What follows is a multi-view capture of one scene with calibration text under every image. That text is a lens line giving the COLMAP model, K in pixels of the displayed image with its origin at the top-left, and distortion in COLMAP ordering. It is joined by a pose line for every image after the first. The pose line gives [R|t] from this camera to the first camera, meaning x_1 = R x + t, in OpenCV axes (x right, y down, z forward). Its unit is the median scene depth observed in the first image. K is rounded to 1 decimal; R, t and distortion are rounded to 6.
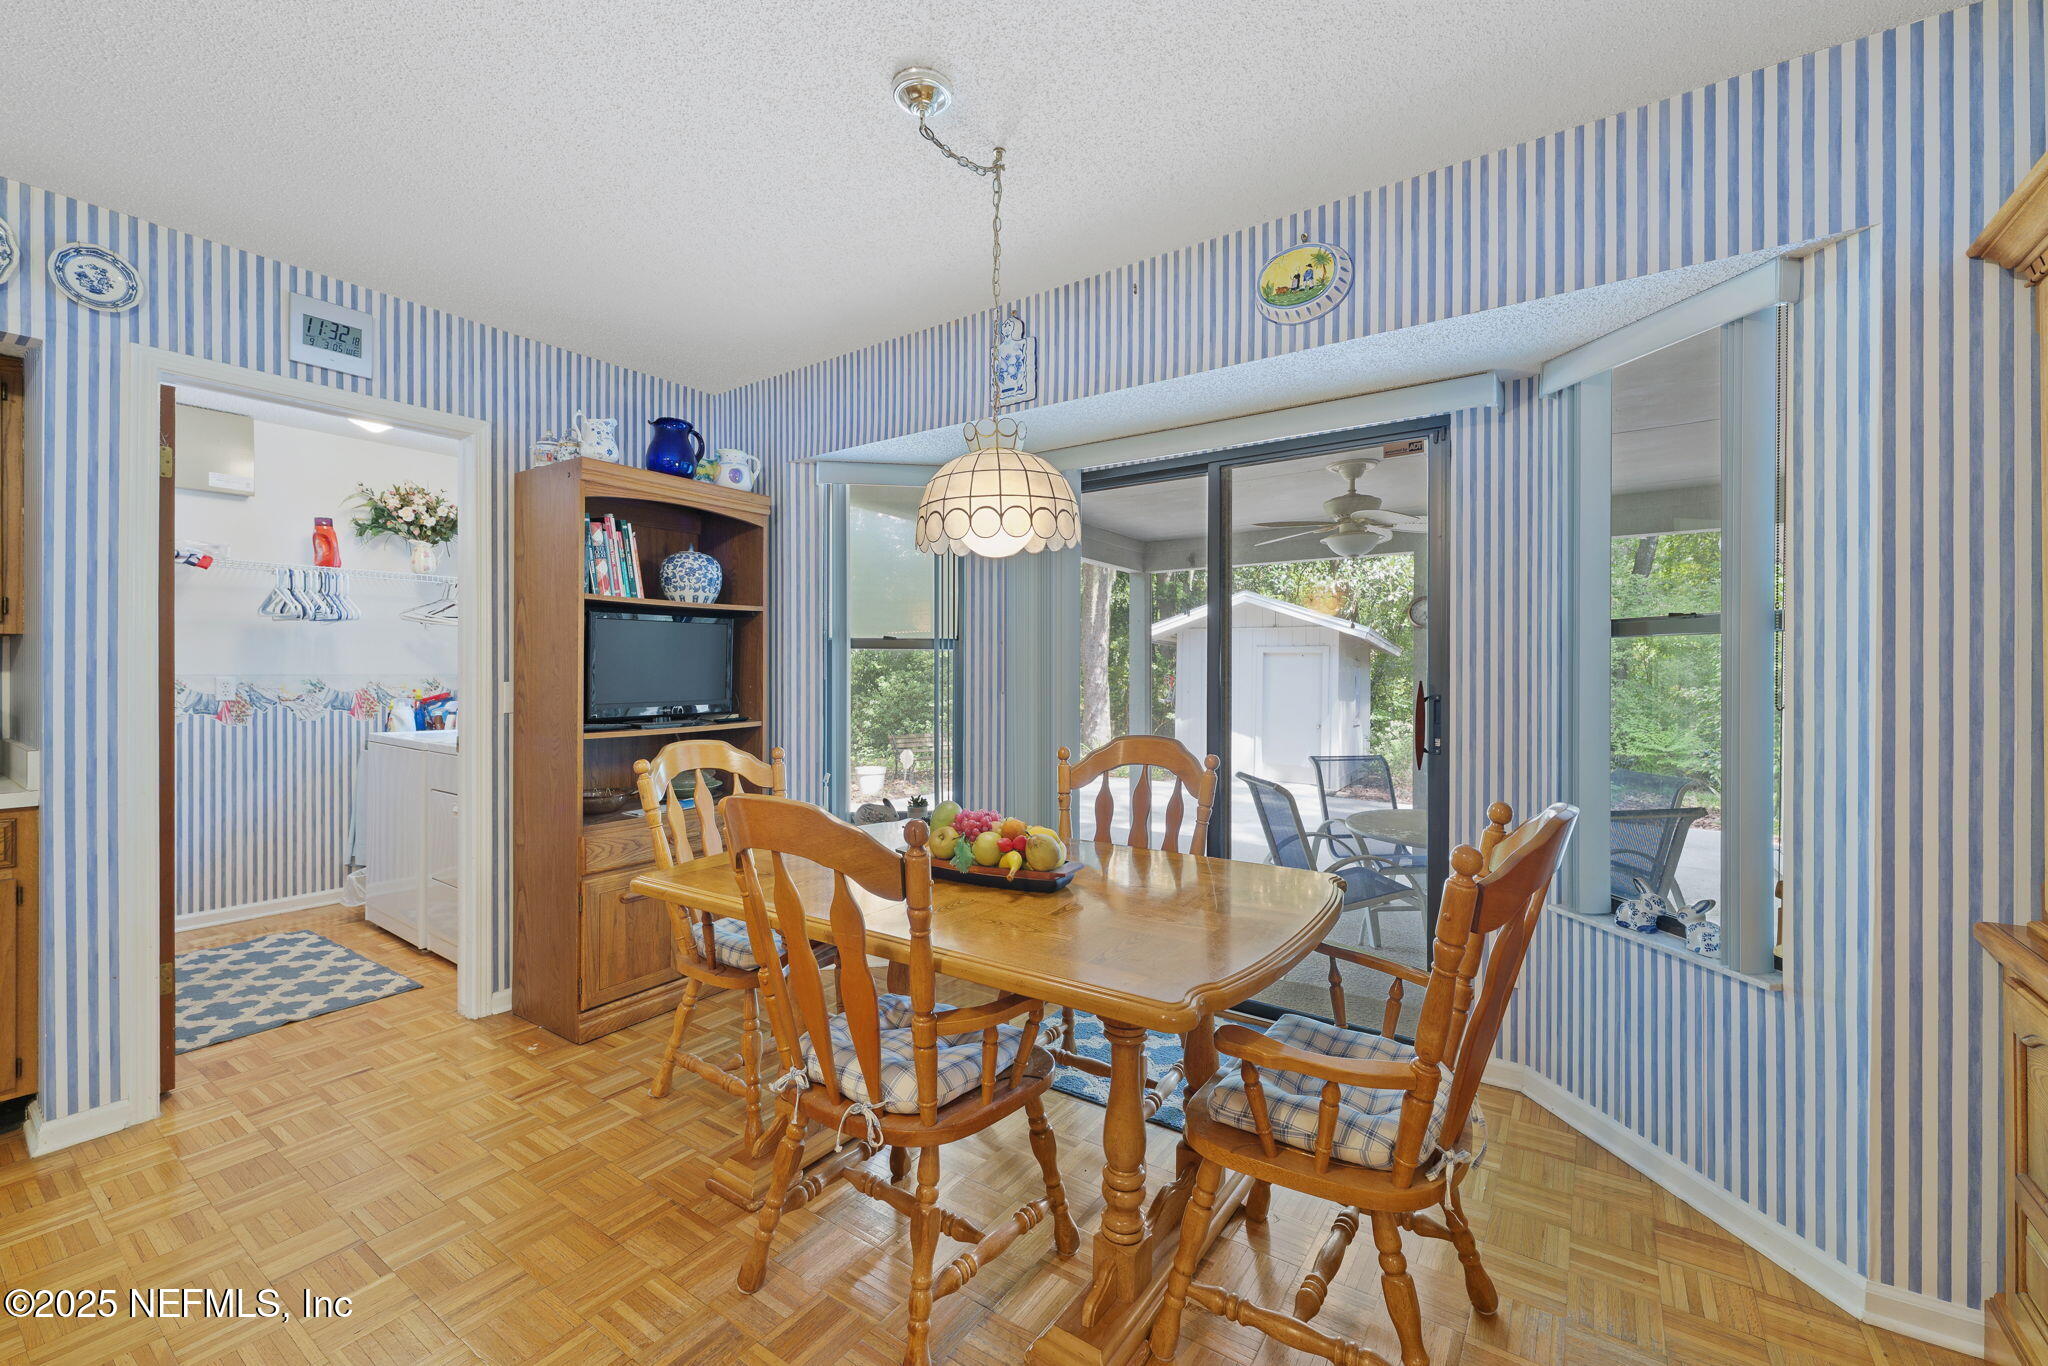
lens RADIAL K [[841.2, 0, 1027.4], [0, 841.2, 671.8], [0, 0, 1]] dist [0.003380, -0.000338]
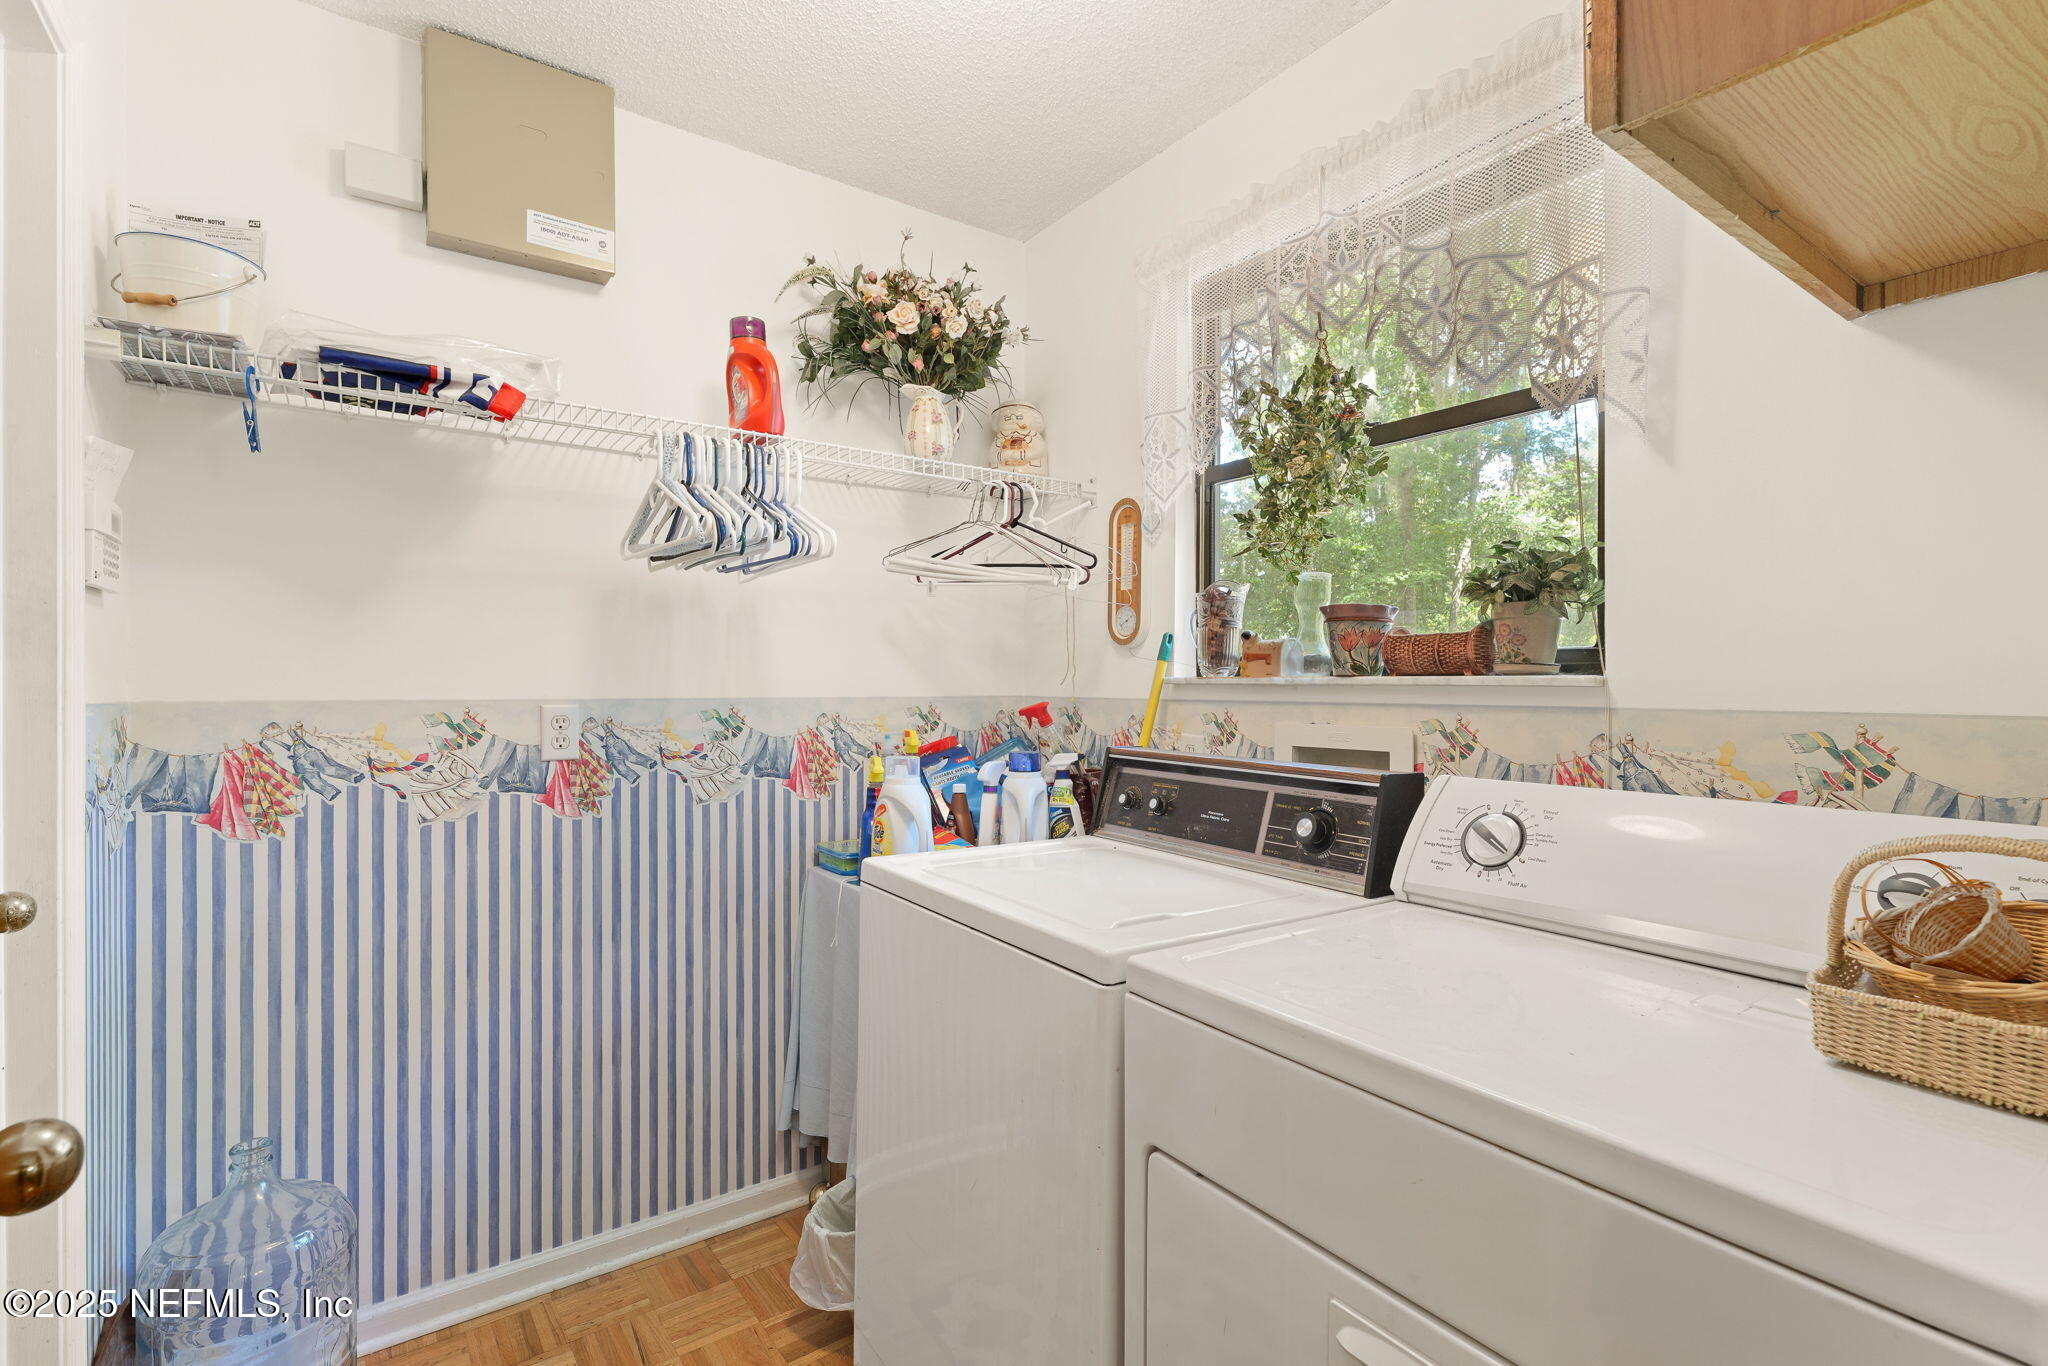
lens RADIAL K [[938.0, 0, 1026.6], [0, 938.0, 685.5], [0, 0, 1]] dist [0.002073, -0.000102]
pose [[0.942244, 0.000776, -0.334927, -0.538500], [-0.000537, 1.000000, 0.000806, -0.003672], [0.334928, -0.000579, 0.942244, 0.597095]]
